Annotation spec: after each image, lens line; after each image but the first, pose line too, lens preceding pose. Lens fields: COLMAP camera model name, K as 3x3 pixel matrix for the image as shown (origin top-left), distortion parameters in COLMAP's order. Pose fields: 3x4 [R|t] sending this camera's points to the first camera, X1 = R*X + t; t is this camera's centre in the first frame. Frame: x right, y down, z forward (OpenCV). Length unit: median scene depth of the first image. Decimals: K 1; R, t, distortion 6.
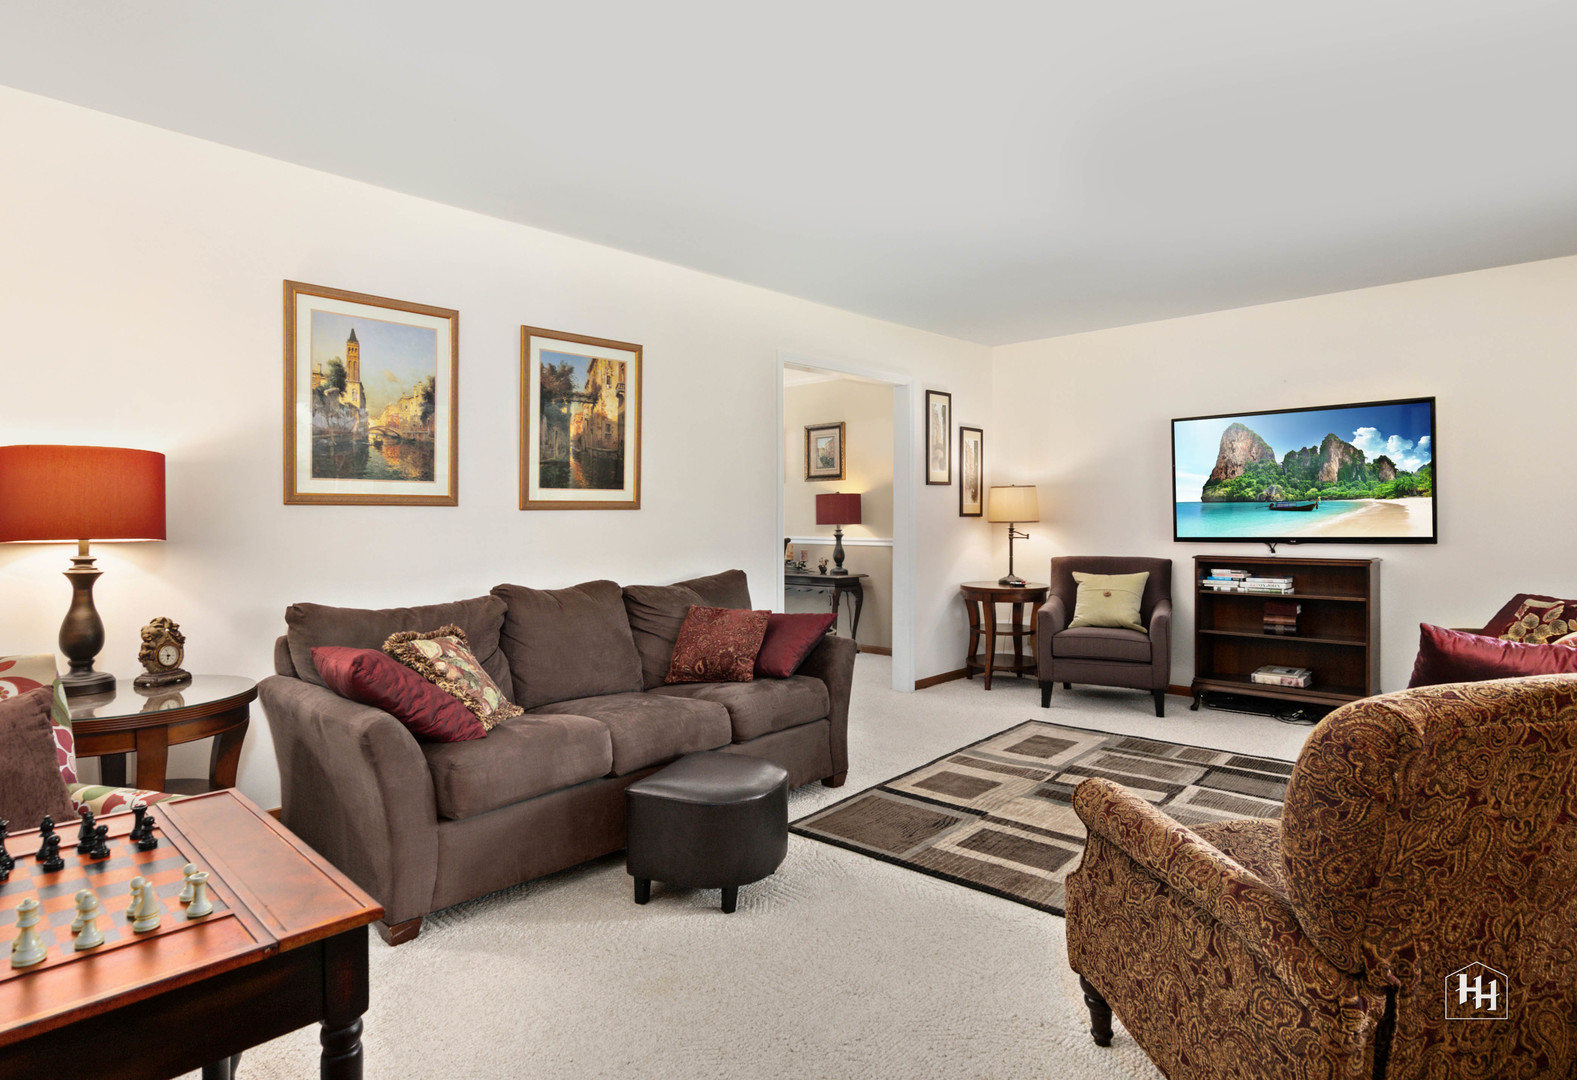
lens RADIAL K [[874.6, 0, 775.9], [0, 874.6, 528.3], [0, 0, 1]] dist [-0.003596, -0.000098]
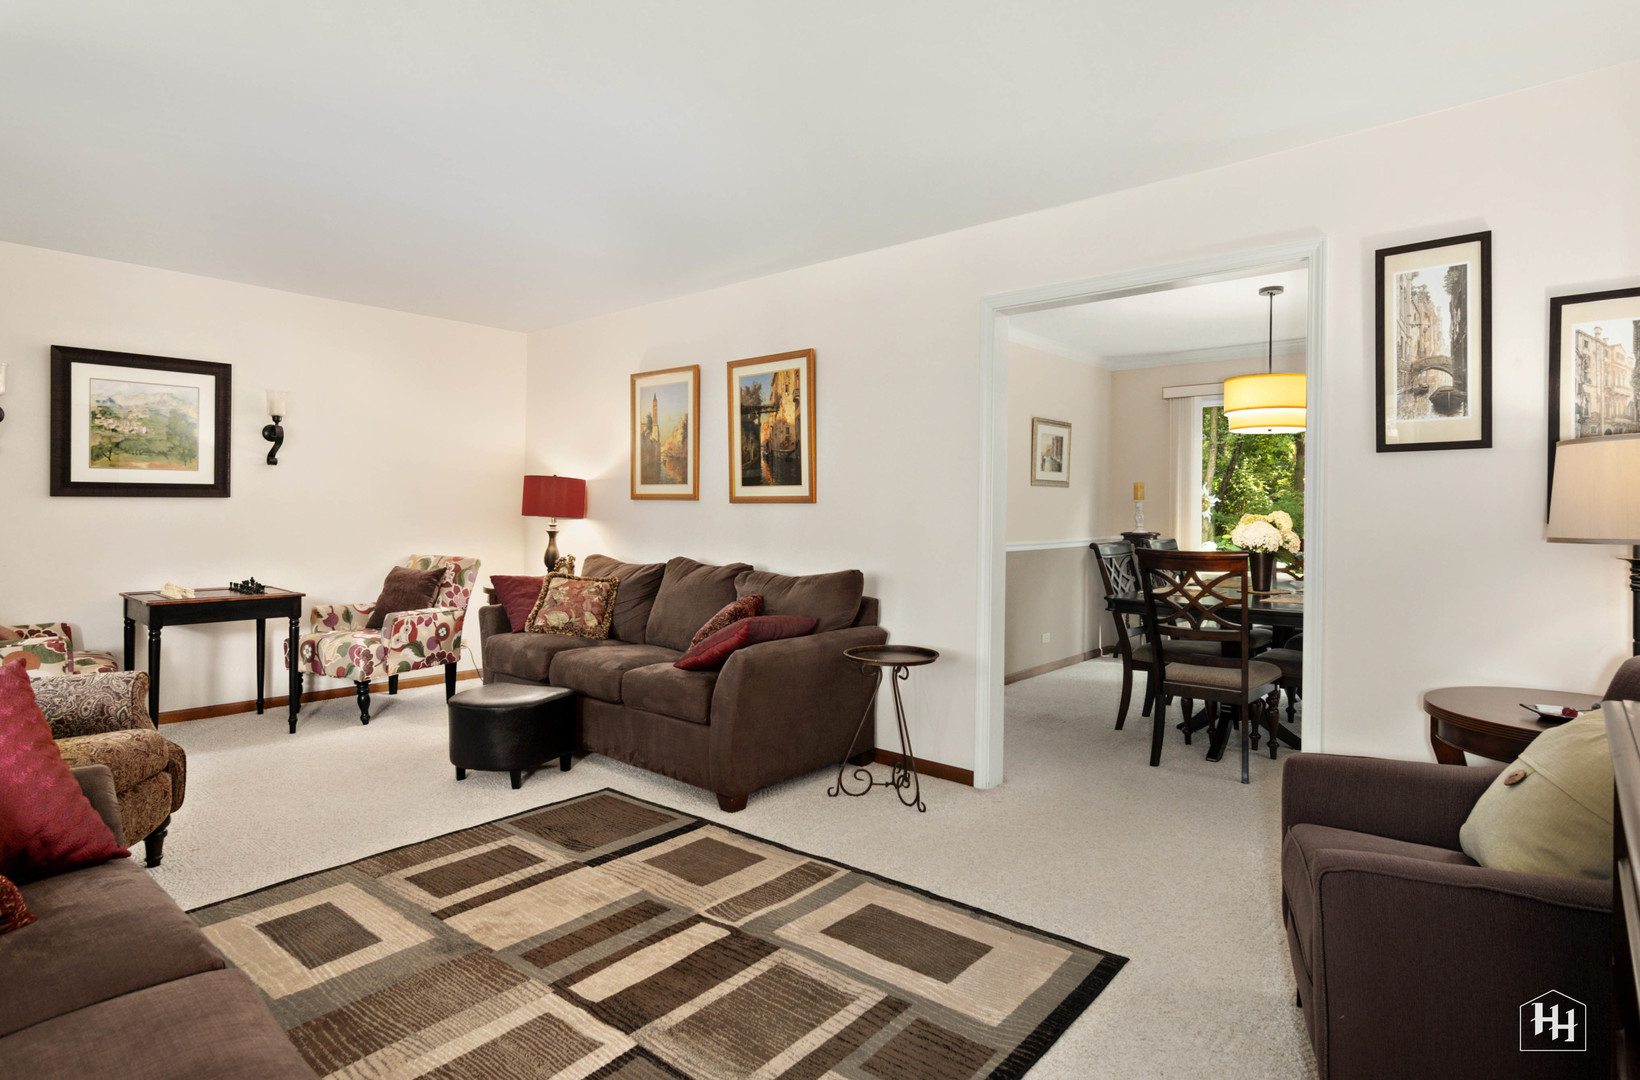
lens RADIAL K [[840.3, 0, 818.8], [0, 840.3, 514.0], [0, 0, 1]] dist [0.006591, 0.000807]
pose [[0.051816, 0.014131, -0.998557, 0.918979], [-0.022025, 0.999673, 0.013004, -0.023647], [0.998414, 0.021320, 0.052111, 1.017198]]
